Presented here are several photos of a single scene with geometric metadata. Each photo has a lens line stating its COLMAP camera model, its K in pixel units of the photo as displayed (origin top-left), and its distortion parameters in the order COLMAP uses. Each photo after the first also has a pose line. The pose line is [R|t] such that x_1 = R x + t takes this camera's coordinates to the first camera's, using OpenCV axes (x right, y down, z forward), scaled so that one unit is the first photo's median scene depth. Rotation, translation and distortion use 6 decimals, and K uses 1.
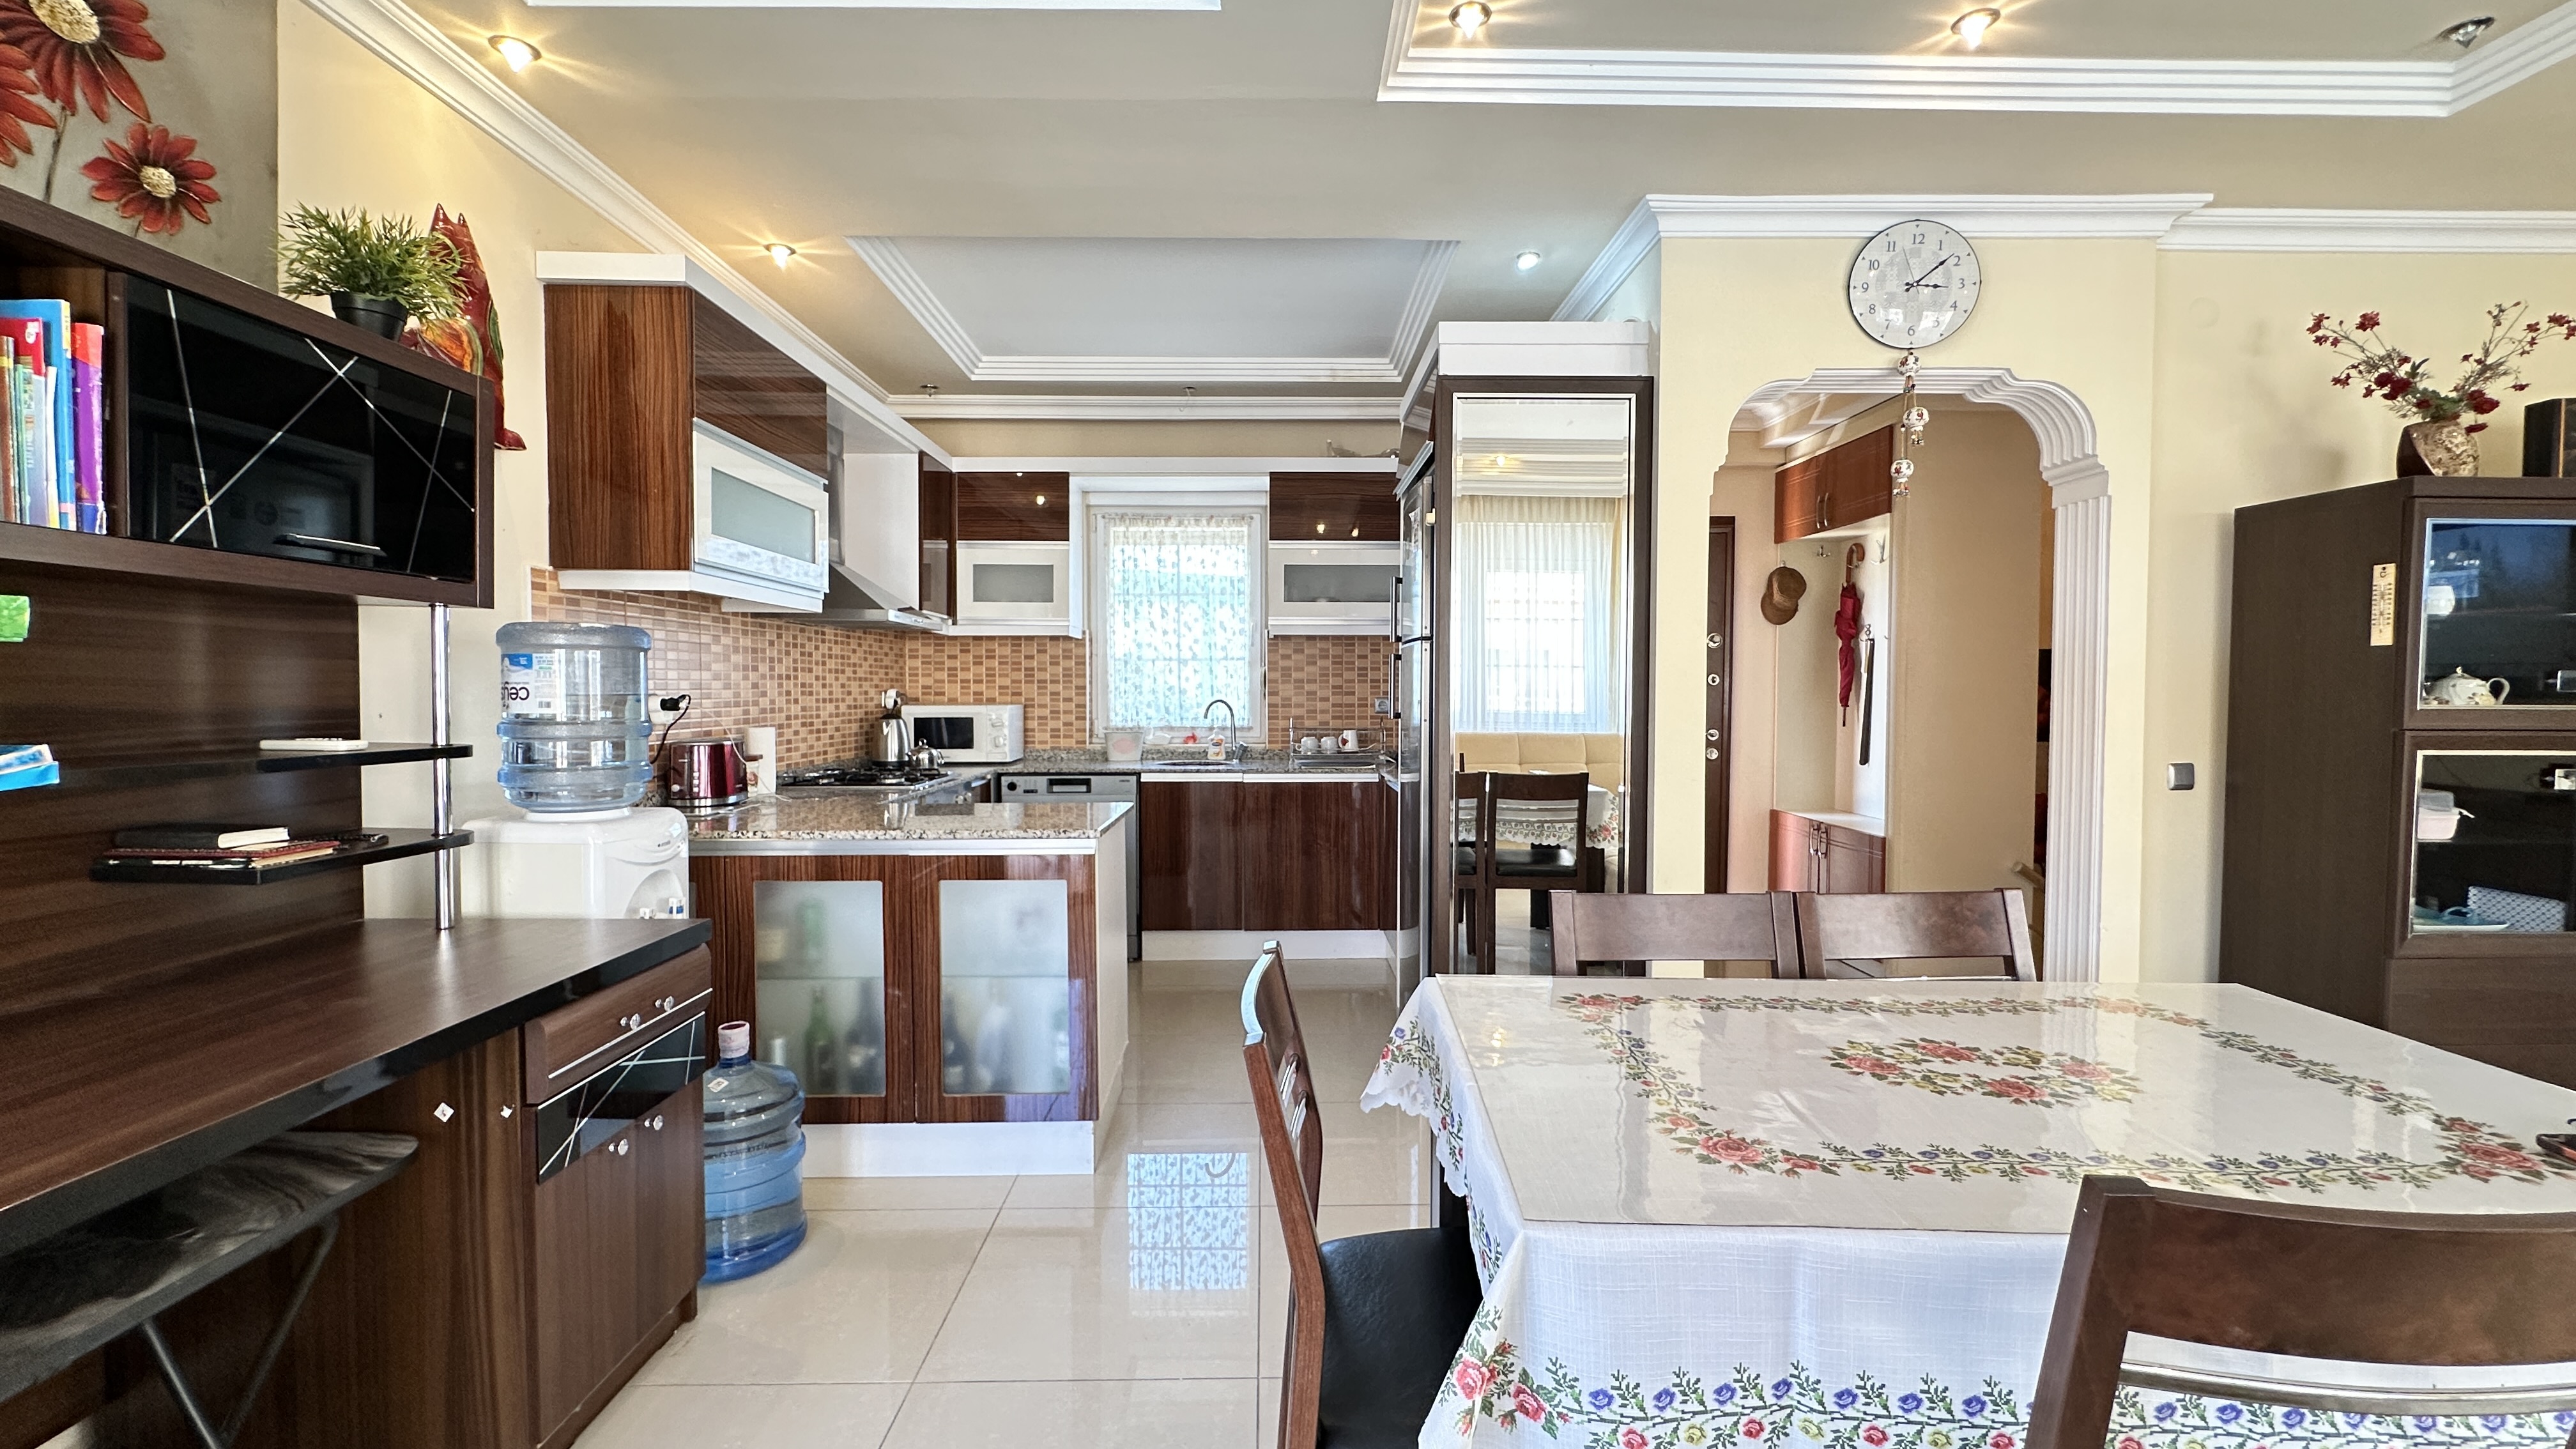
lens RADIAL K [[1031.1, 0, 1285.7], [0, 1031.1, 726.7], [0, 0, 1]] dist [-0.005210, 0.001384]
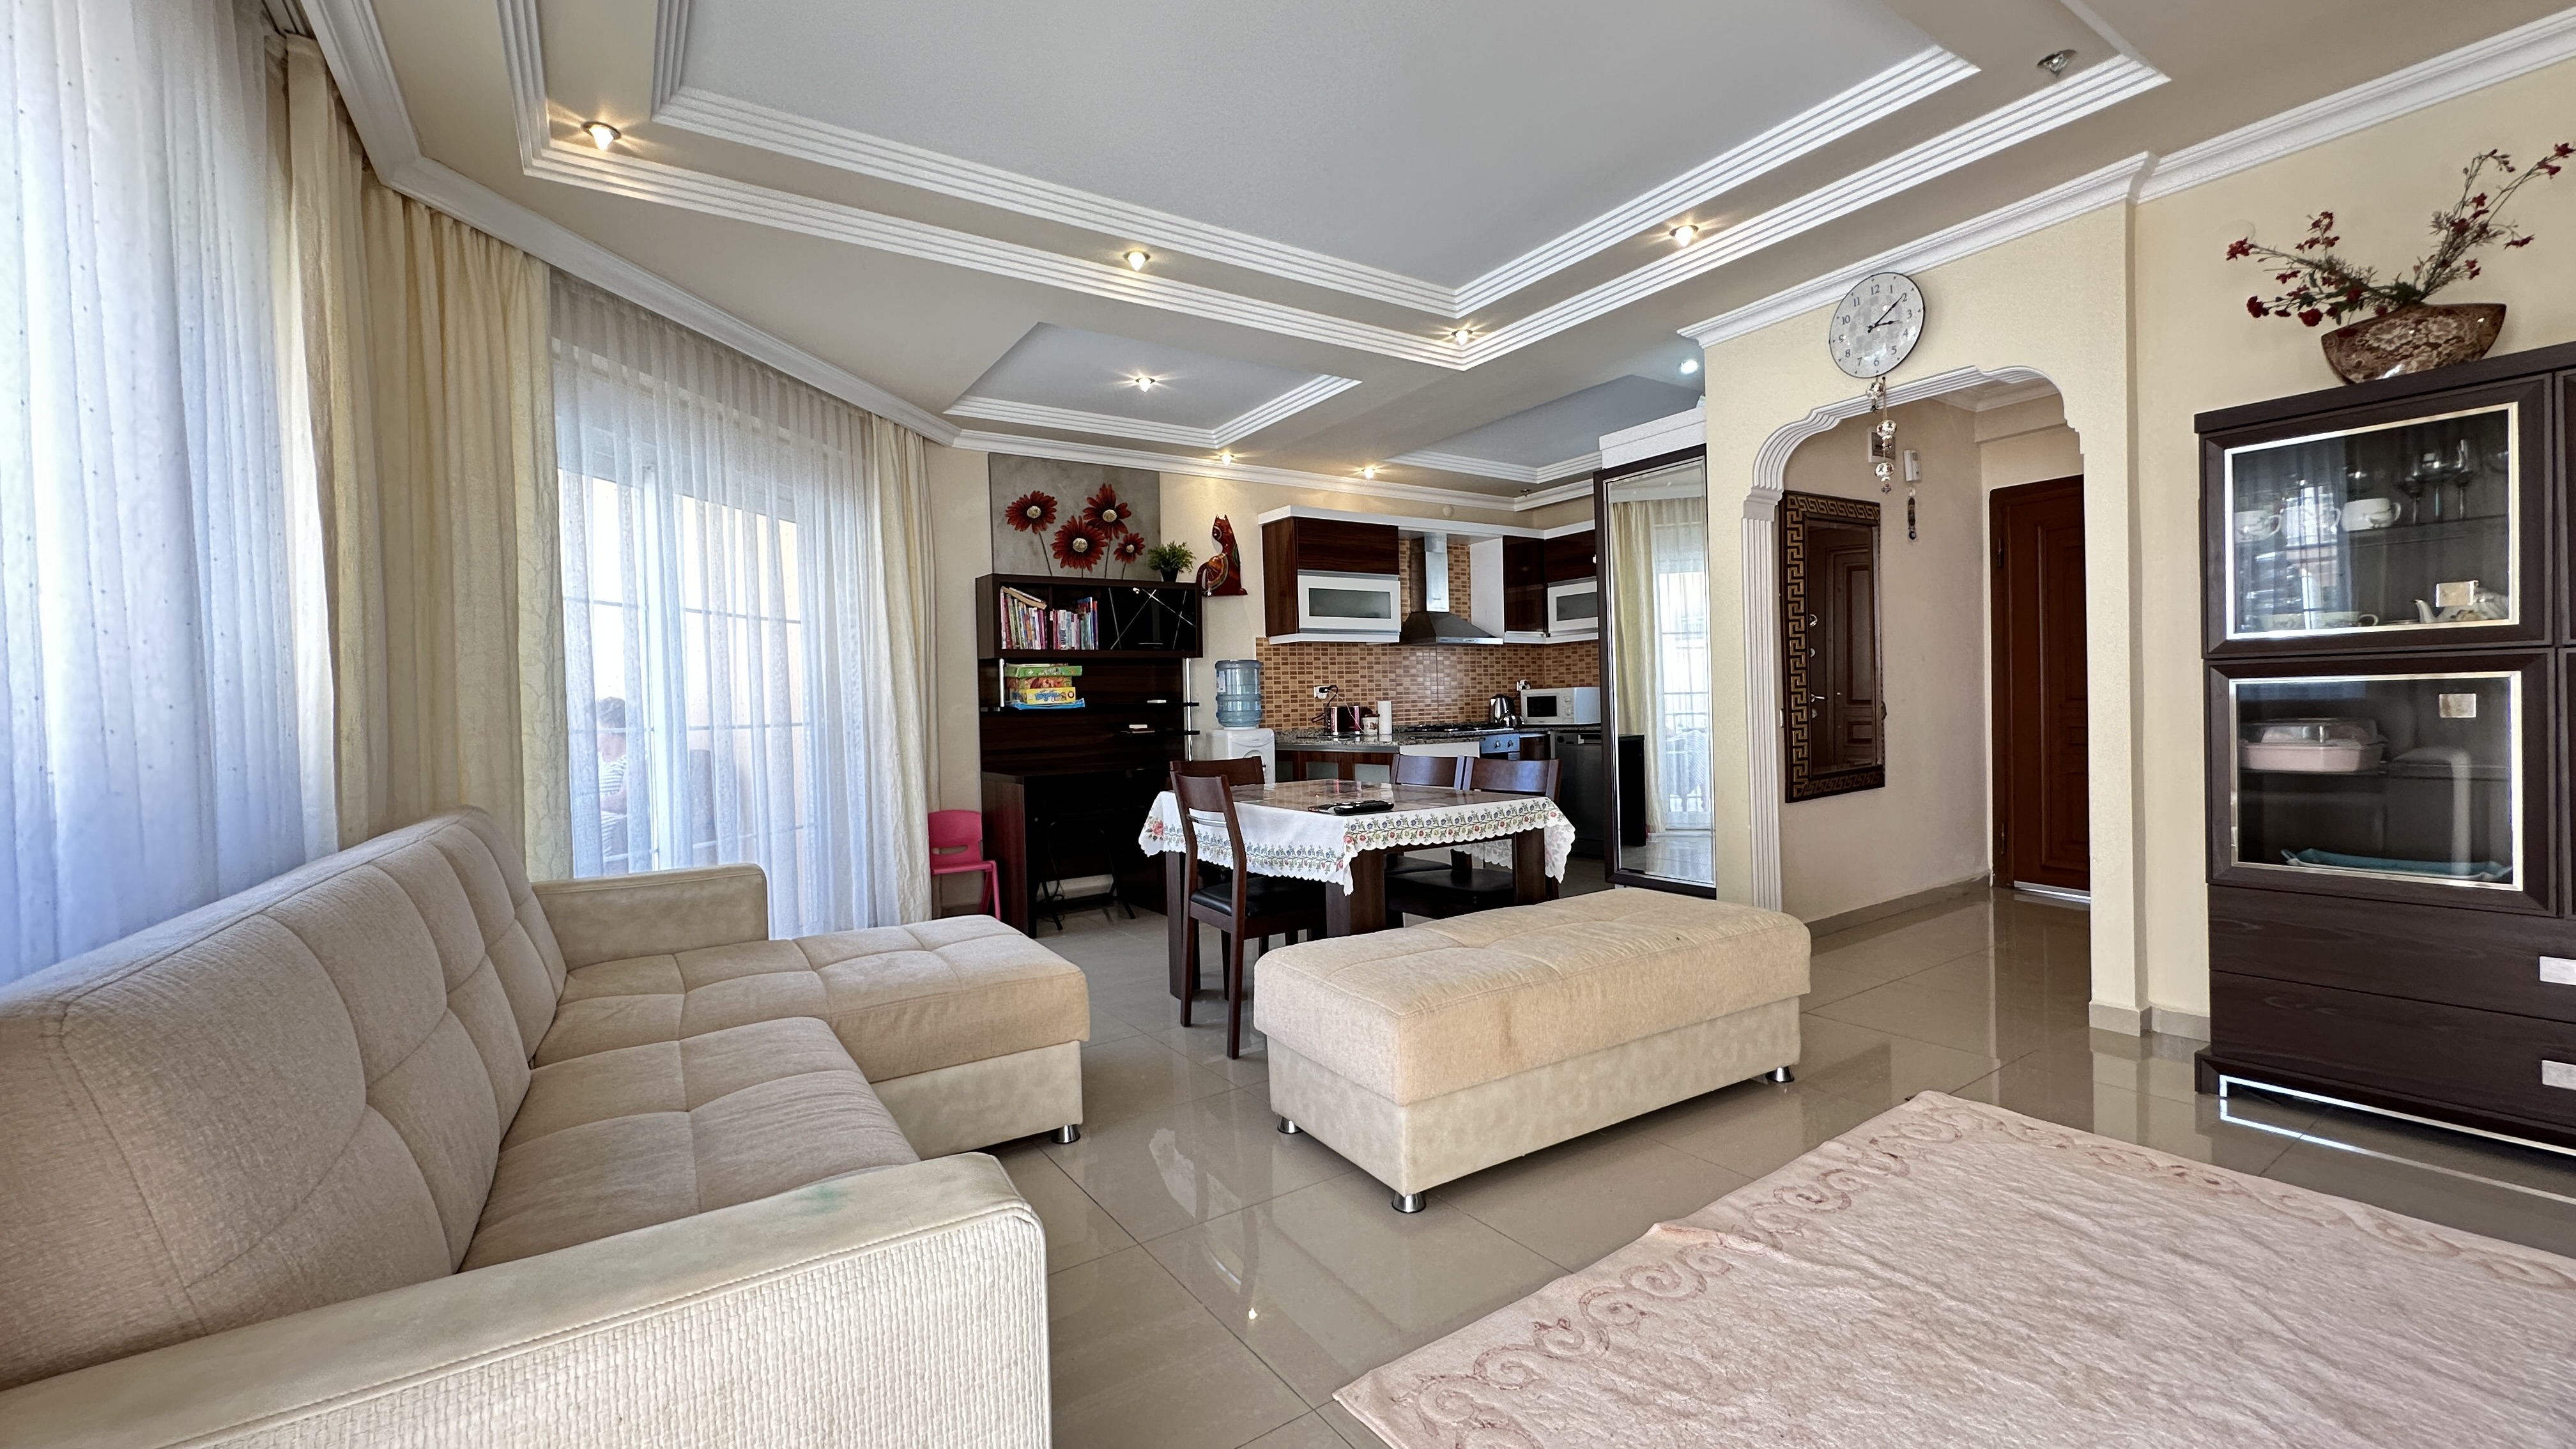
lens RADIAL K [[1031.1, 0, 1282.8], [0, 1031.1, 725.8], [0, 0, 1]] dist [-0.005210, 0.001384]
pose [[0.536005, -0.001843, -0.844213, 1.140321], [0.001528, 0.999998, -0.001213, 0.053858], [0.844213, -0.000640, 0.536007, -0.256126]]
